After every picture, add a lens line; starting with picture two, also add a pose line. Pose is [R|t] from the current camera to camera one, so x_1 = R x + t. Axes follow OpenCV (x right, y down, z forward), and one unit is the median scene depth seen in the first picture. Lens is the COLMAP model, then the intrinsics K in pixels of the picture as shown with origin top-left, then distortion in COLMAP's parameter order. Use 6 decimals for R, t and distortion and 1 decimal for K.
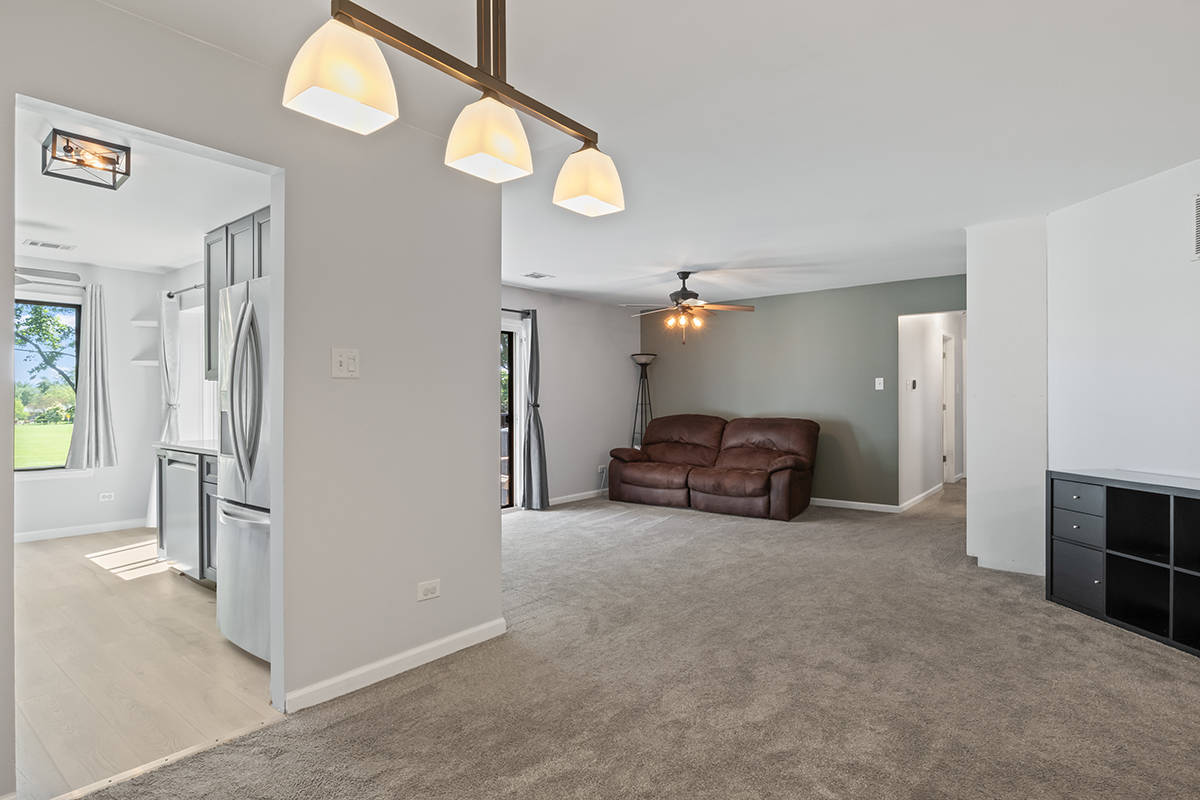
lens RADIAL K [[623.9, 0, 601.3], [0, 623.9, 405.6], [0, 0, 1]] dist [-0.000177, -0.007943]
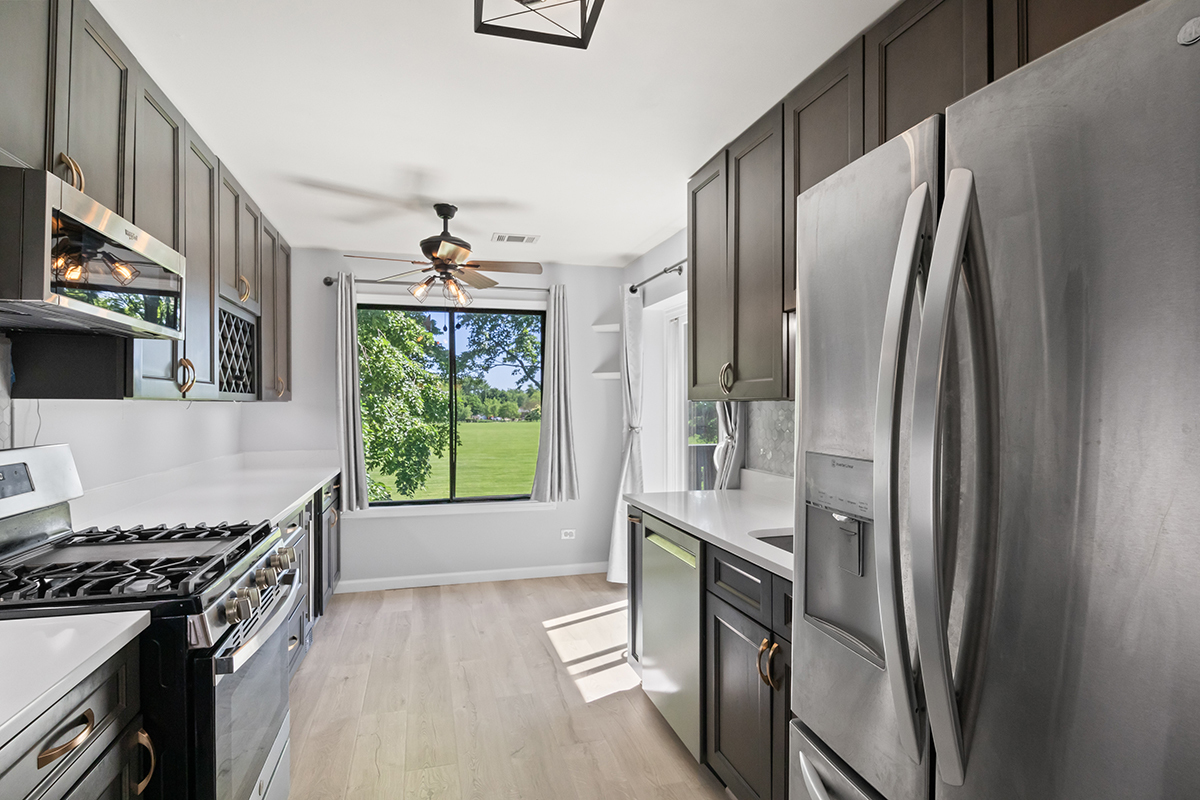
lens RADIAL K [[623.9, 0, 601.3], [0, 623.9, 405.6], [0, 0, 1]] dist [-0.000177, -0.007943]
pose [[0.814953, 0.001555, -0.579525, -0.266608], [-0.003675, 0.999990, -0.002485, -0.027512], [0.579516, 0.004155, 0.814950, 0.332406]]
